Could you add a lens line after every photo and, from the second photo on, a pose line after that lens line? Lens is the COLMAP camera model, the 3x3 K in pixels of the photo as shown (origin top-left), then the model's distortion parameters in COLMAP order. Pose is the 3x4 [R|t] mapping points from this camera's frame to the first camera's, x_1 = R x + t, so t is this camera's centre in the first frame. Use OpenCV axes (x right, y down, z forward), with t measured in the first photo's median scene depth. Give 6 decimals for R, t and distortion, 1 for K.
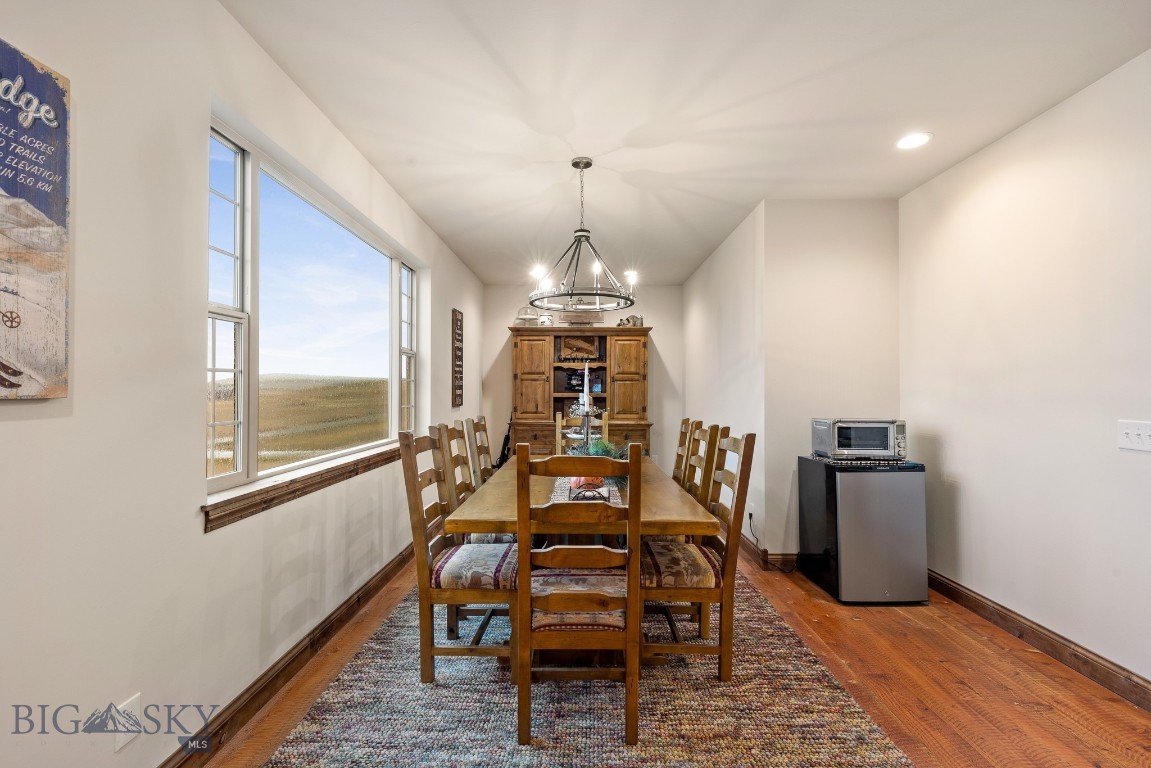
lens RADIAL K [[515.8, 0, 575.3], [0, 515.8, 382.8], [0, 0, 1]] dist [0.004948, -0.001109]
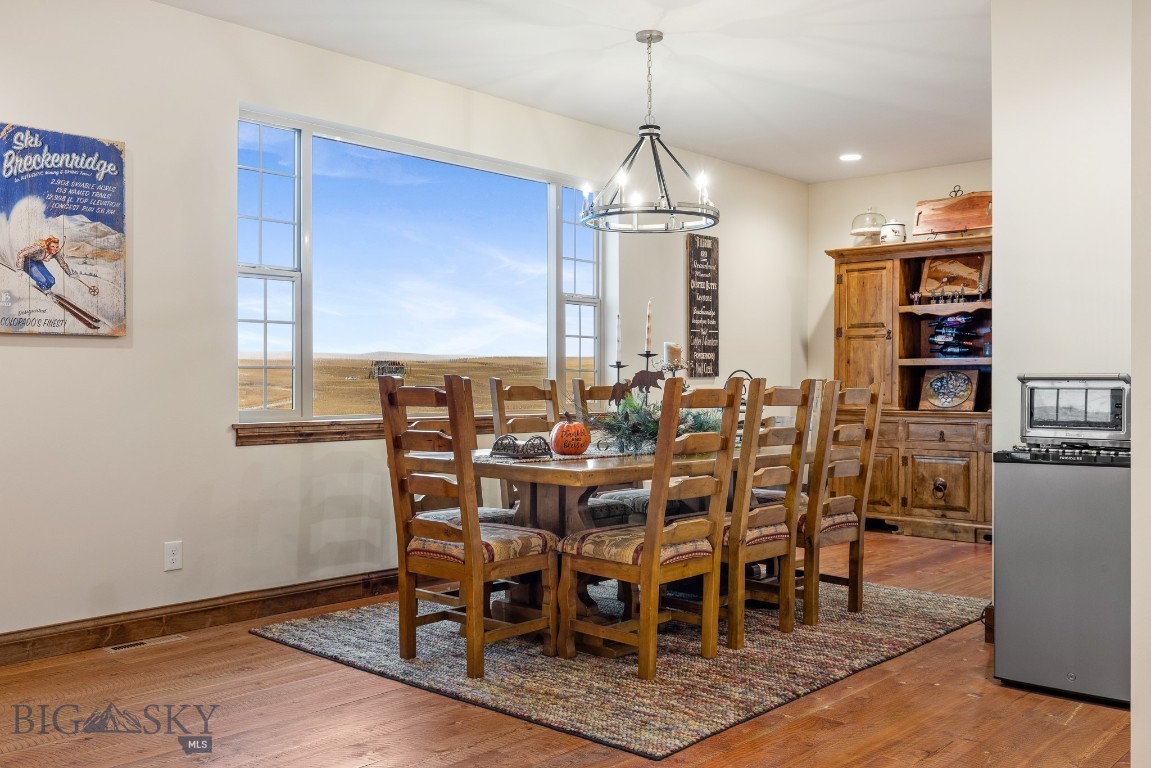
lens RADIAL K [[1033.0, 0, 576.4], [0, 1033.0, 386.2], [0, 0, 1]] dist [-0.006934, 0.003065]
pose [[0.744350, 0.001874, -0.667787, 1.351579], [0.009344, 0.999869, 0.013221, 0.093846], [0.667724, -0.016081, 0.744235, -0.291313]]
